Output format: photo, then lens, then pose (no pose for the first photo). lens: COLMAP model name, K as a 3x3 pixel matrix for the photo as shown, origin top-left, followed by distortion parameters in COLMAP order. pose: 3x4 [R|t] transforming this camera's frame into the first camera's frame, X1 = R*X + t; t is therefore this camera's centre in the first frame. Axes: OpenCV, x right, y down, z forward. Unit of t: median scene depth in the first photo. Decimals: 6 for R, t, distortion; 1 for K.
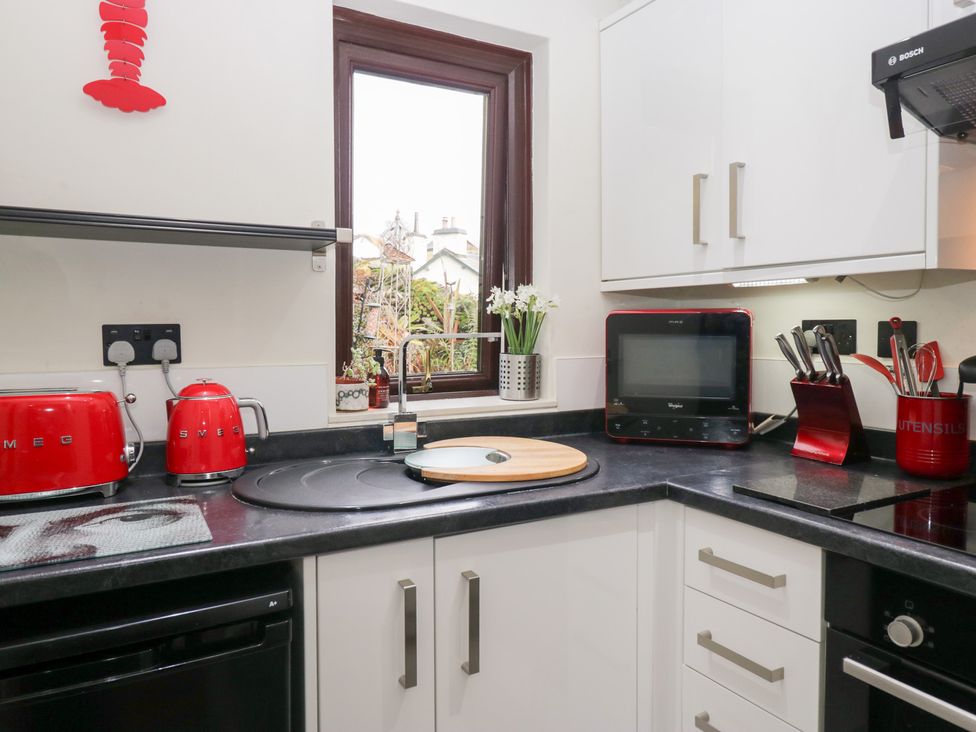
lens RADIAL K [[688.9, 0, 488.0], [0, 688.9, 366.0], [0, 0, 1]] dist [0.005189, -0.008380]
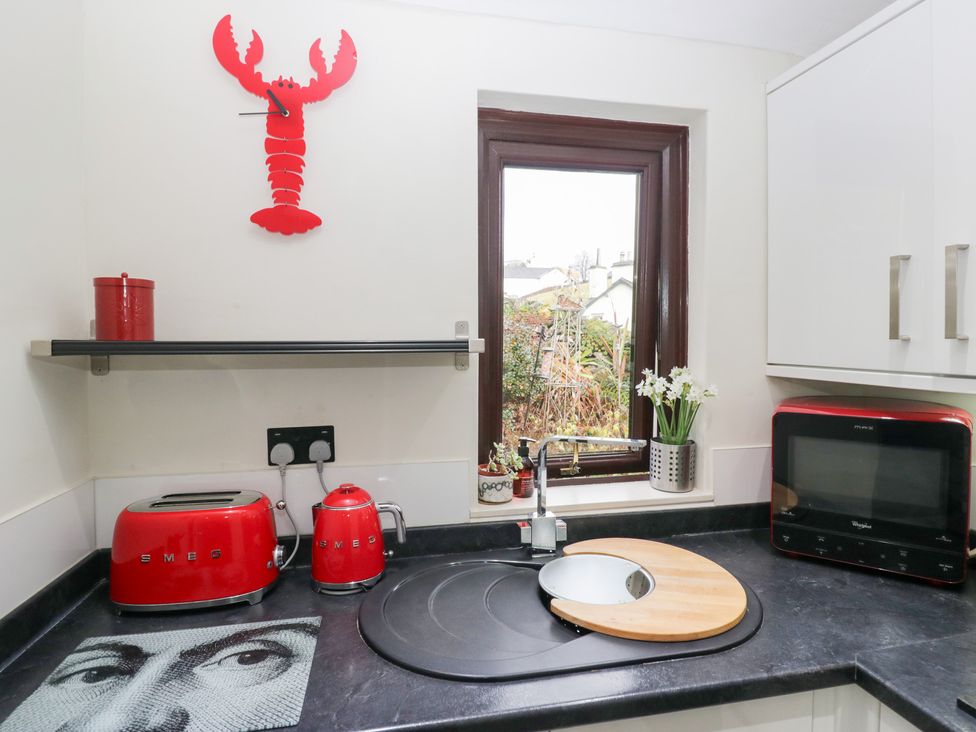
lens RADIAL K [[551.7, 0, 488.0], [0, 551.7, 366.0], [0, 0, 1]] dist [0.001160, -0.011661]
pose [[0.954173, 0.008485, -0.299135, 0.032760], [-0.009936, 0.999945, -0.003332, -0.127268], [0.299090, 0.006151, 0.954205, 0.207679]]
